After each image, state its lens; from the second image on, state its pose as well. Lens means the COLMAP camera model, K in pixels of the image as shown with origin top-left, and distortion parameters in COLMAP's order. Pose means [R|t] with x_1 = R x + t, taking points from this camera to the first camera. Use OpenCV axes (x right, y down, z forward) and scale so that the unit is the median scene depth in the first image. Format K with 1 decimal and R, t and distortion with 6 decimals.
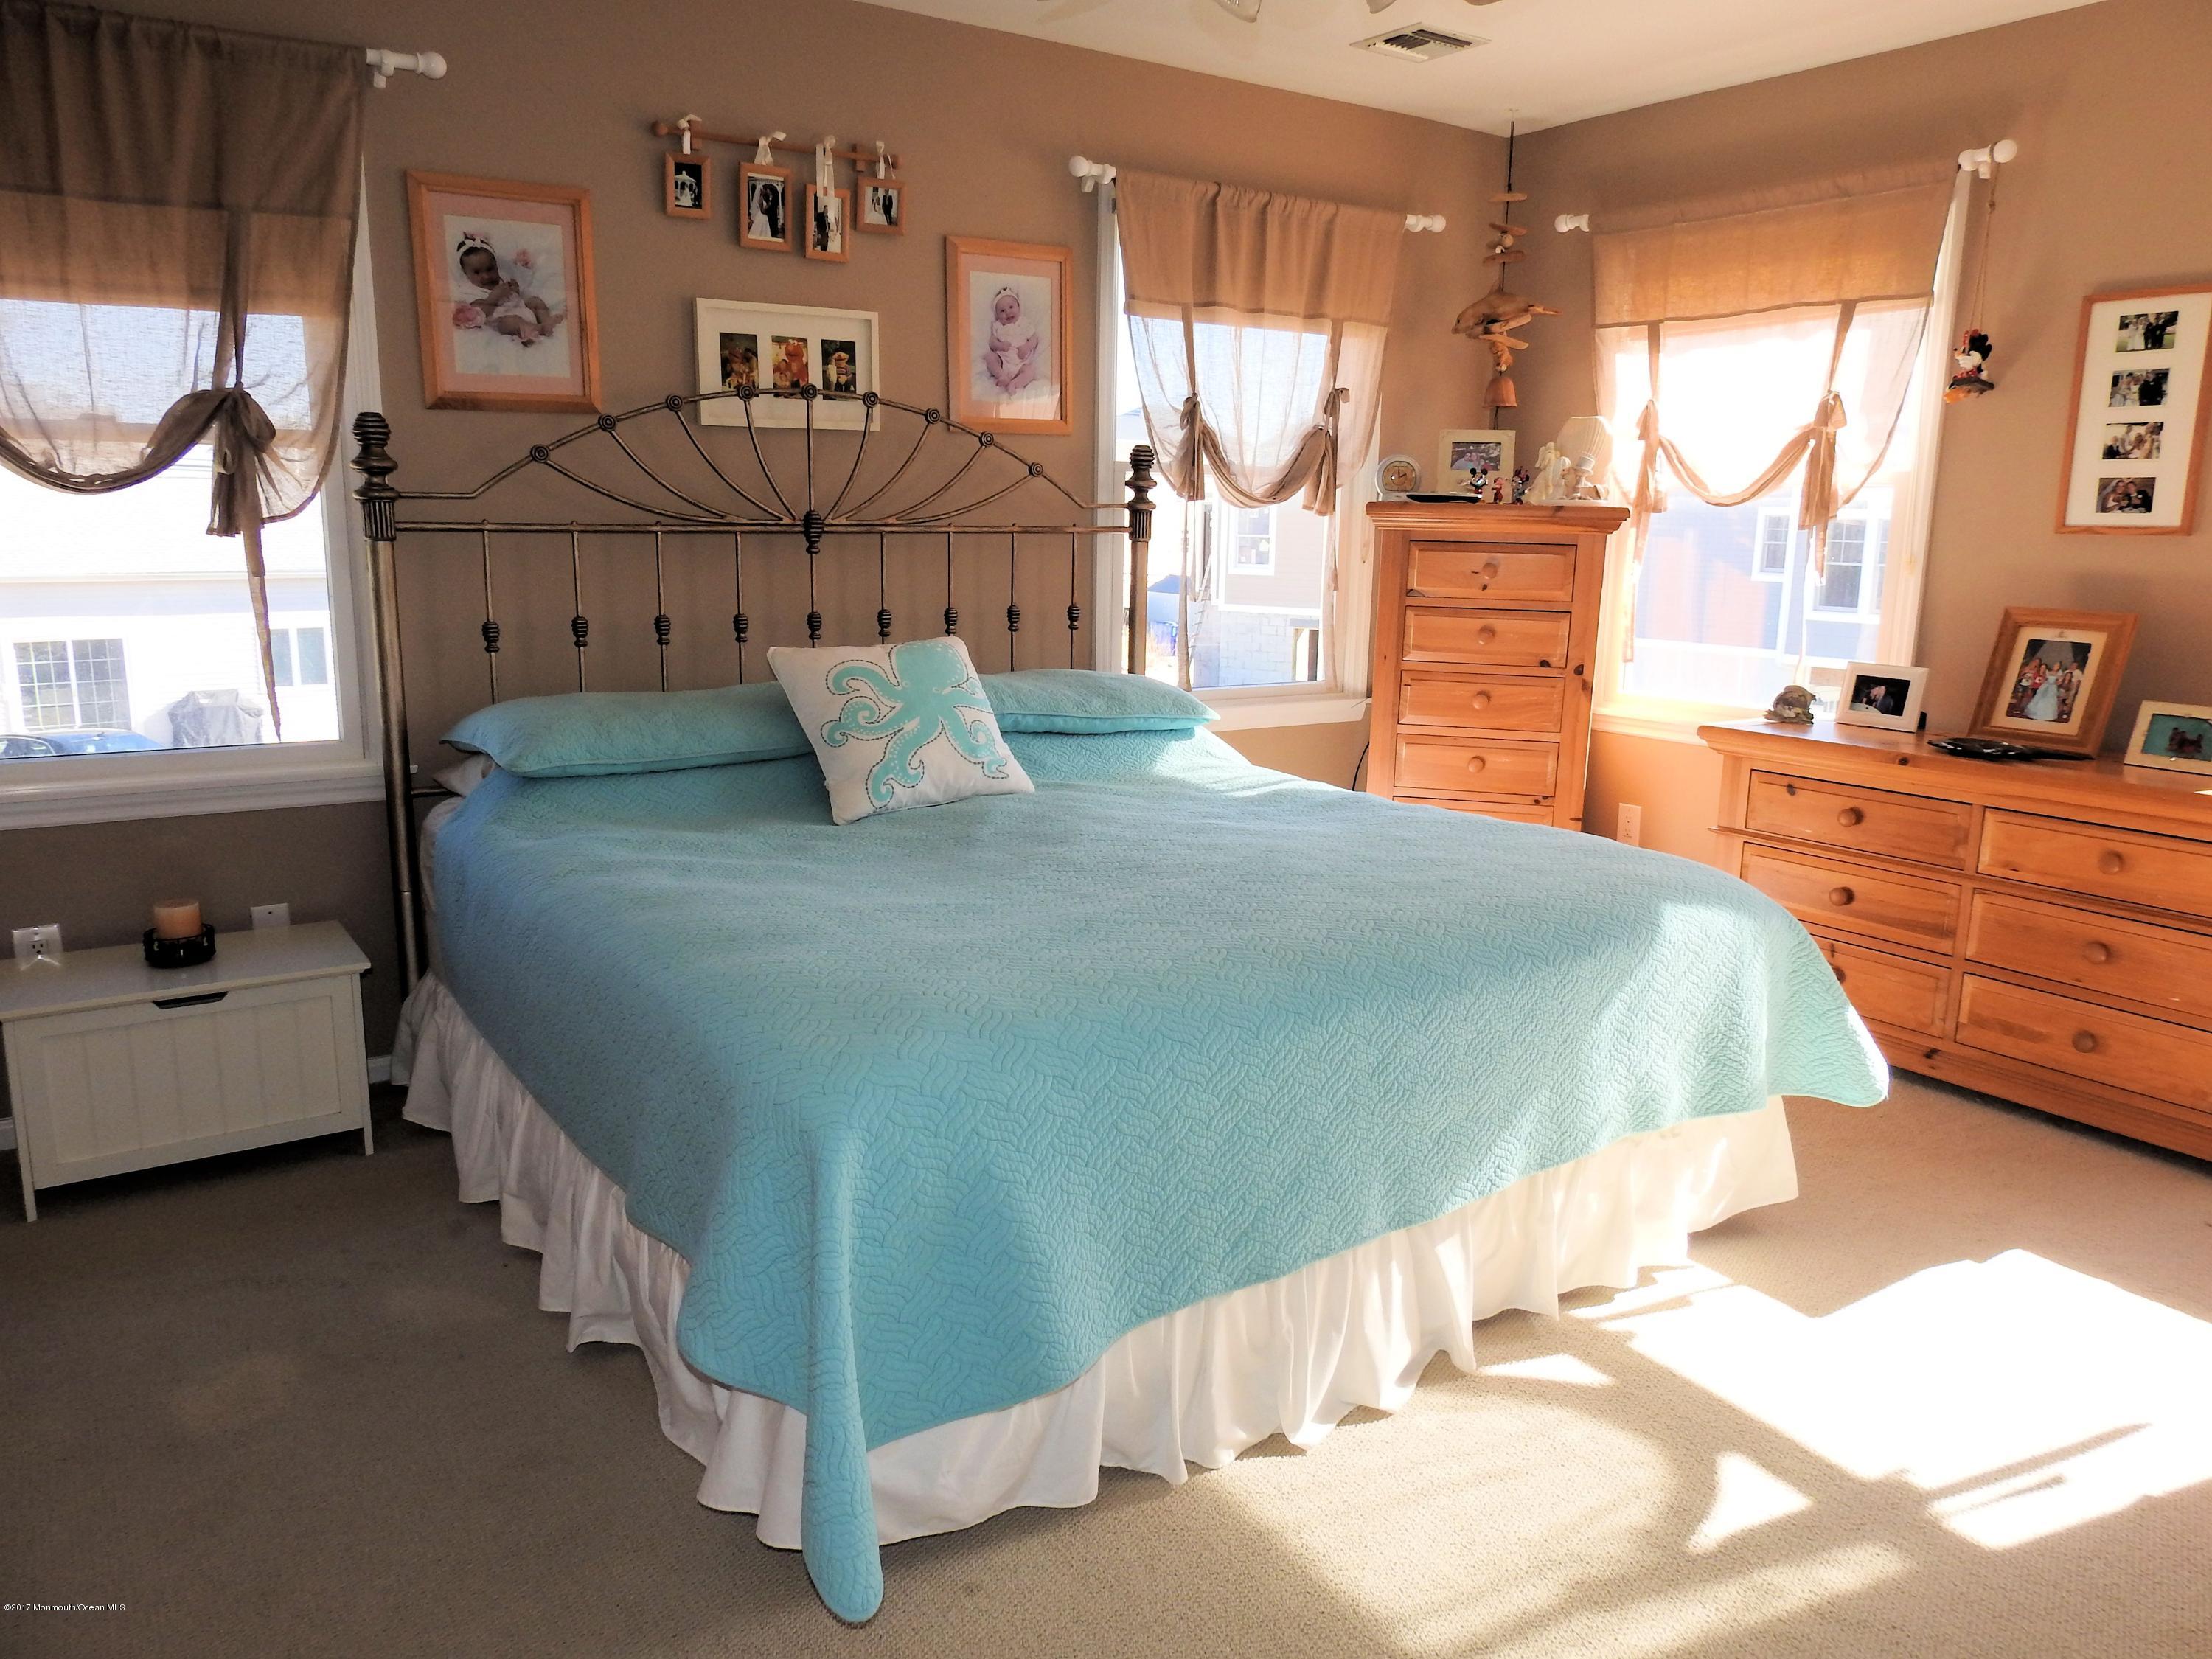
lens RADIAL K [[1732.5, 0, 1106.0], [0, 1732.5, 829.5], [0, 0, 1]] dist [0.011876, 0.007316]
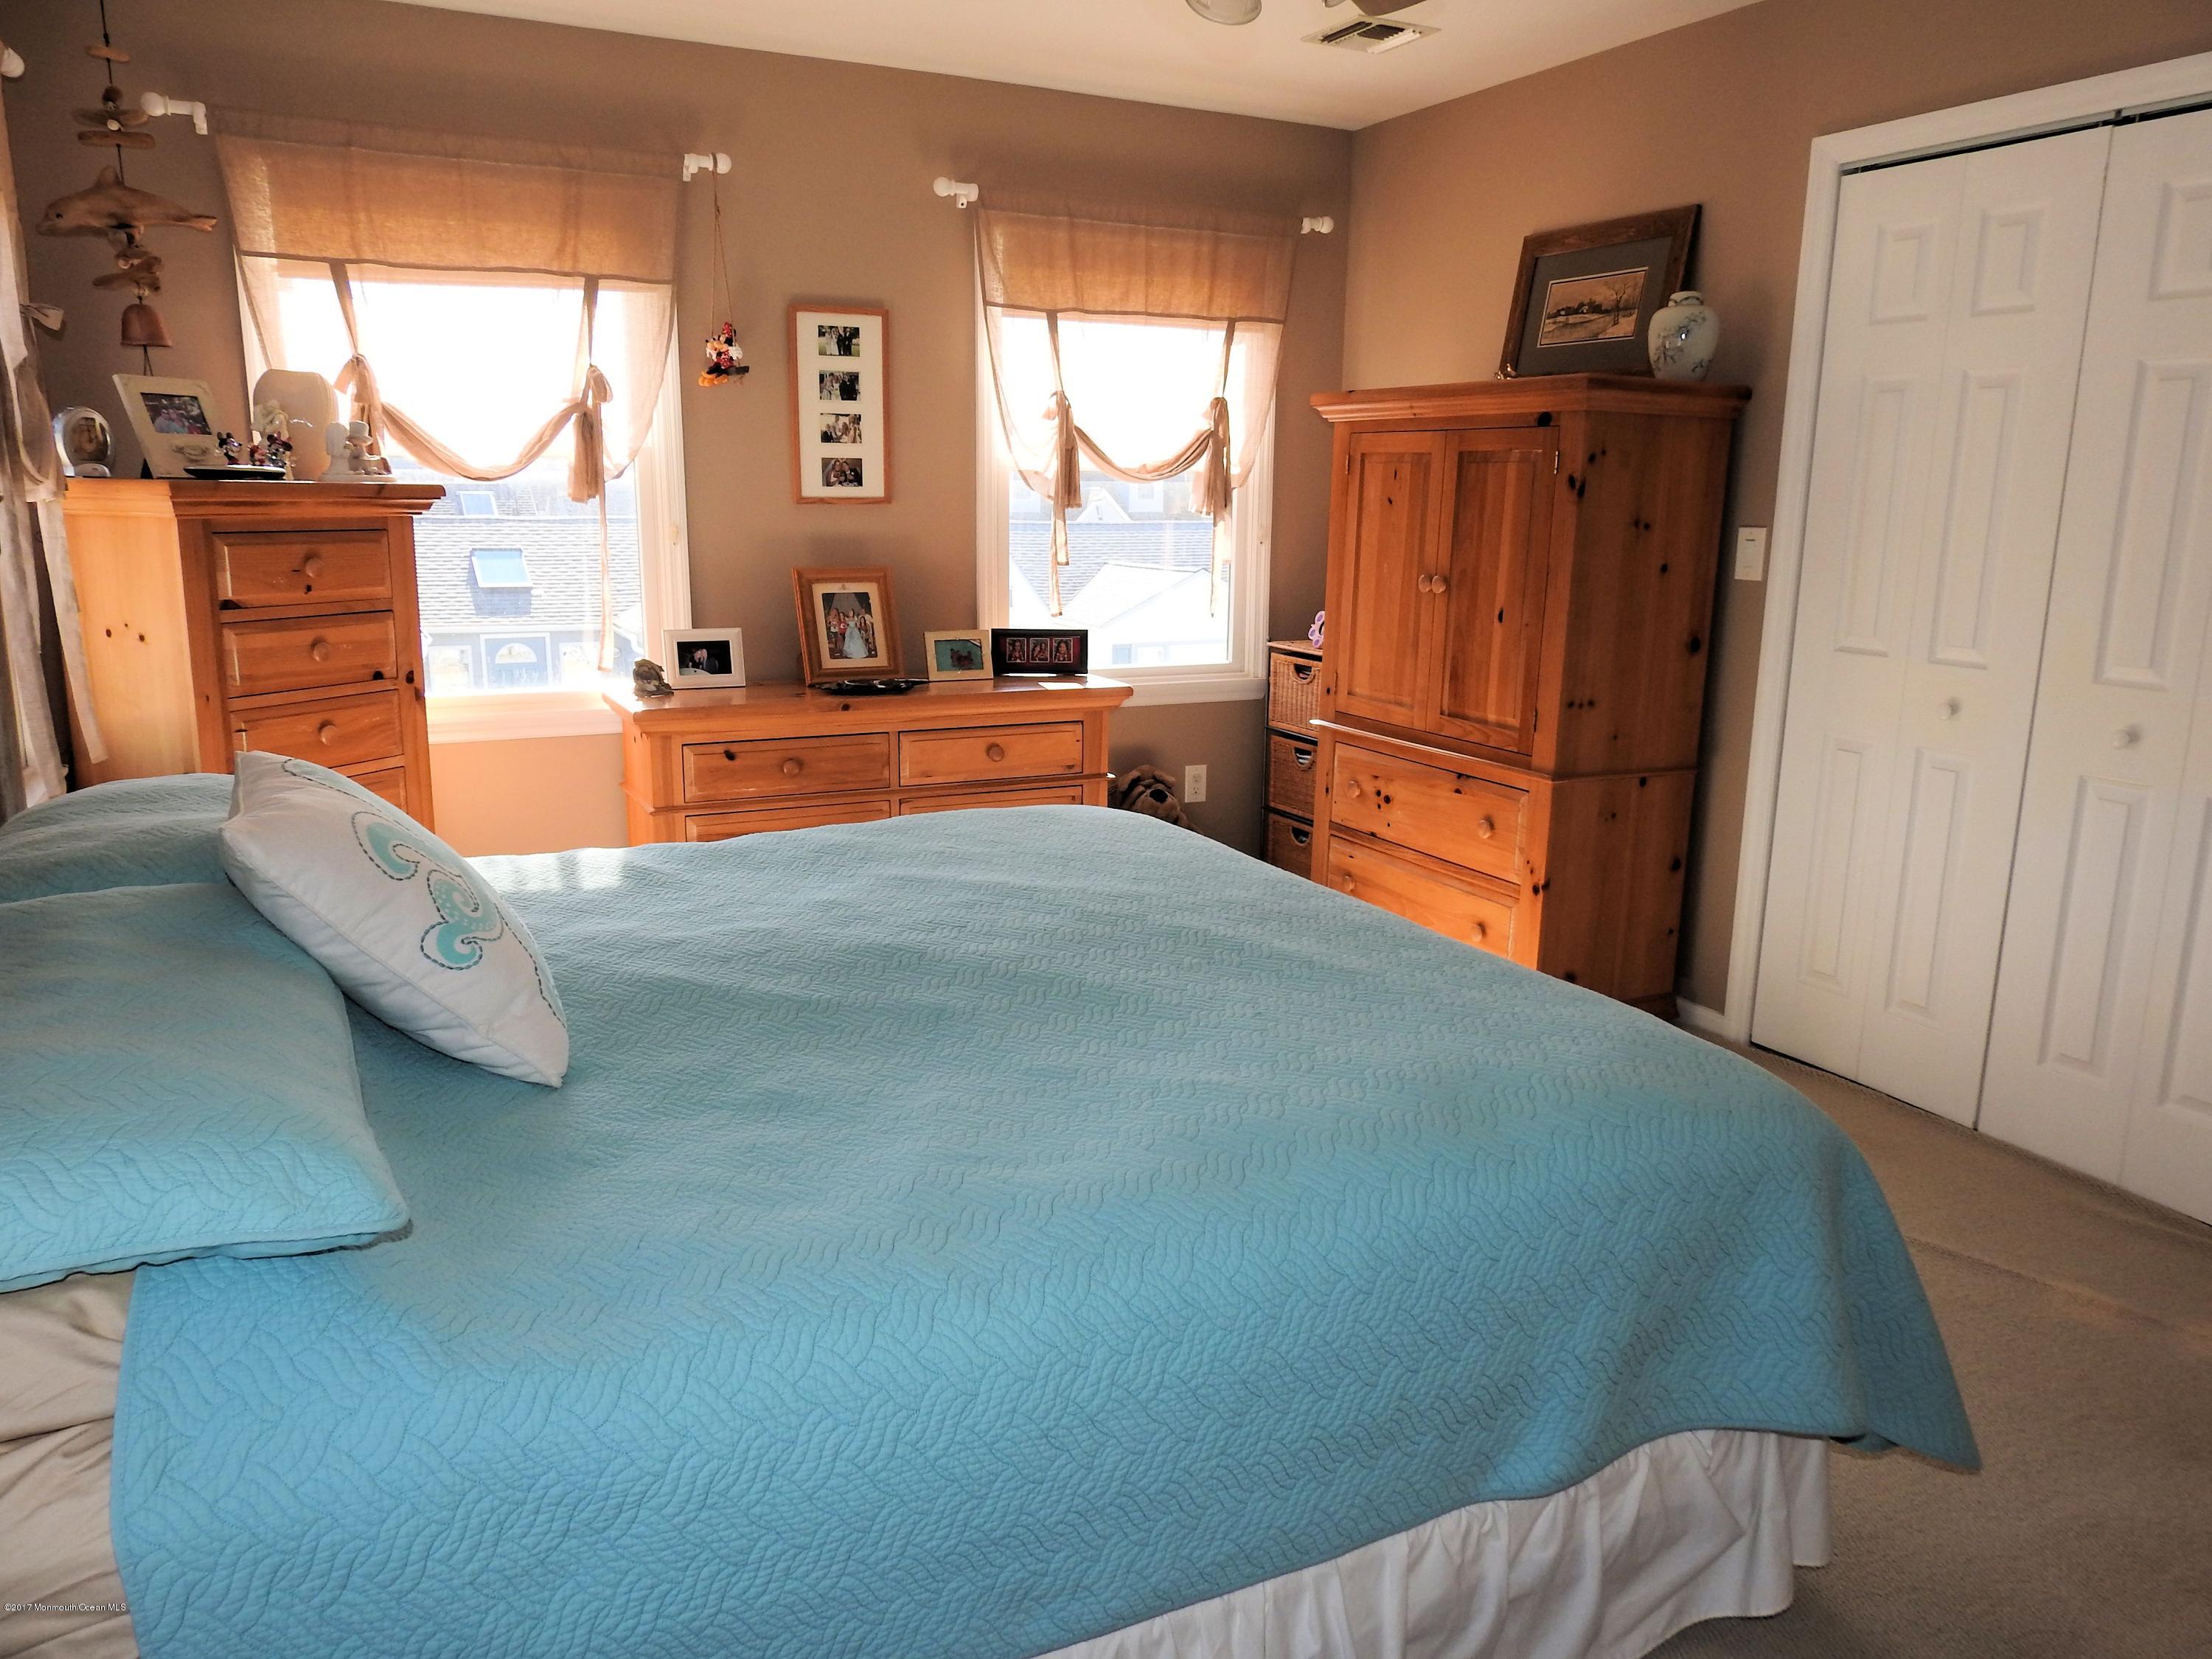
lens RADIAL K [[1584.5, 0, 1106.0], [0, 1584.5, 829.5], [0, 0, 1]] dist [-0.005267, 0.000338]
pose [[0.107820, -0.224342, 0.968527, -0.541938], [0.174938, 0.963287, 0.203654, -0.141418], [-0.978658, 0.147474, 0.143108, 0.681106]]
